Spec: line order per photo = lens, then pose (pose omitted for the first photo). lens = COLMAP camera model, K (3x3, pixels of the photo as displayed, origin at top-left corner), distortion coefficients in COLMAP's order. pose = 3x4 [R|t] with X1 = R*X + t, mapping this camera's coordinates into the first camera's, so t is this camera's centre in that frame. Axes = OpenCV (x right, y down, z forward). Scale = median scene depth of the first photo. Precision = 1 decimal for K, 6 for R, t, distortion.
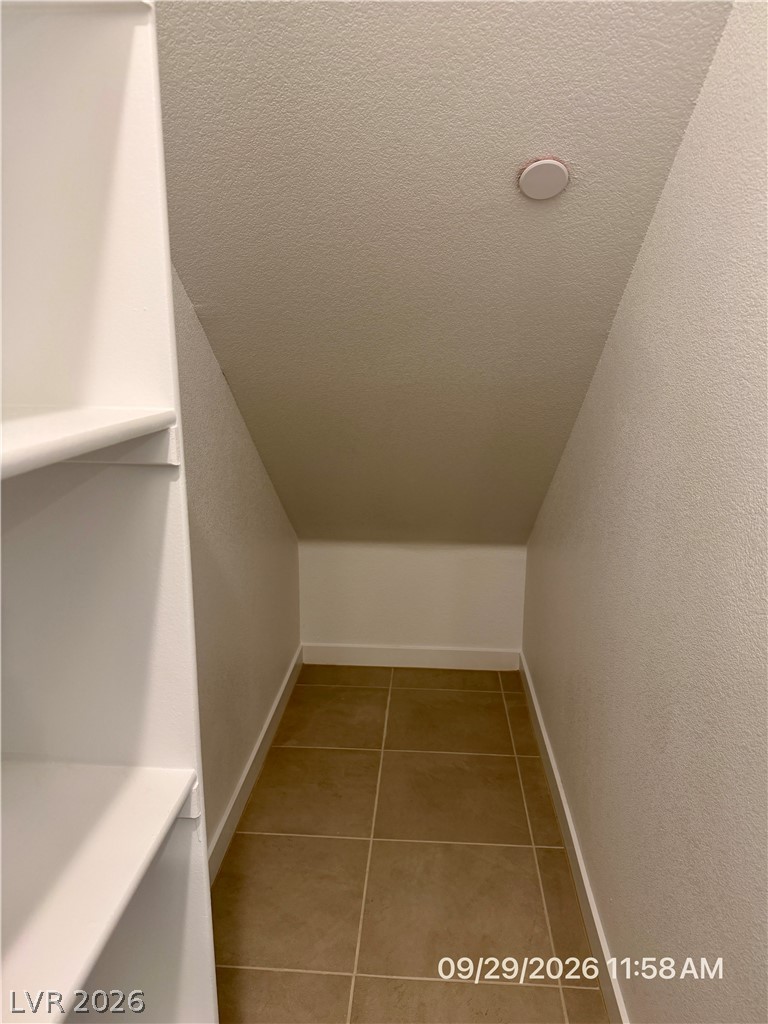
lens RADIAL K [[713.7, 0, 387.1], [0, 713.7, 509.1], [0, 0, 1]] dist [0.007655, -0.000589]
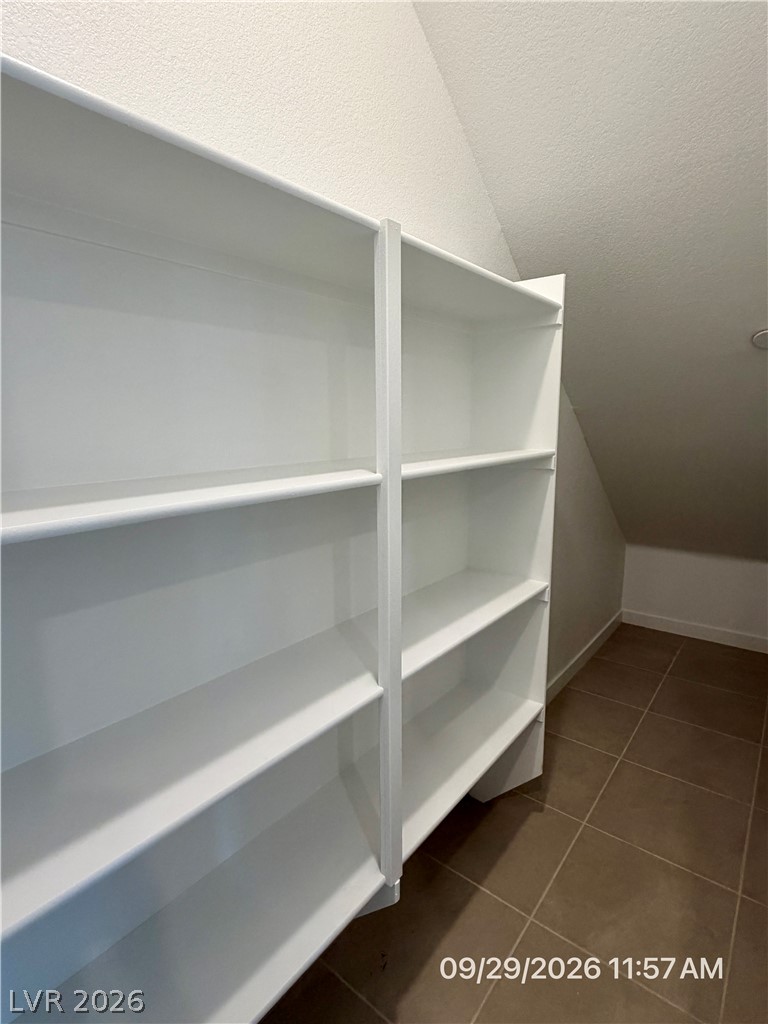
lens RADIAL K [[516.6, 0, 388.9], [0, 516.6, 514.6], [0, 0, 1]] dist [-0.002984, -0.000157]
pose [[0.819648, 0.091015, -0.565592, 0.164013], [-0.116454, 0.993156, -0.008945, 0.097309], [0.560907, 0.073197, 0.824637, -0.496819]]
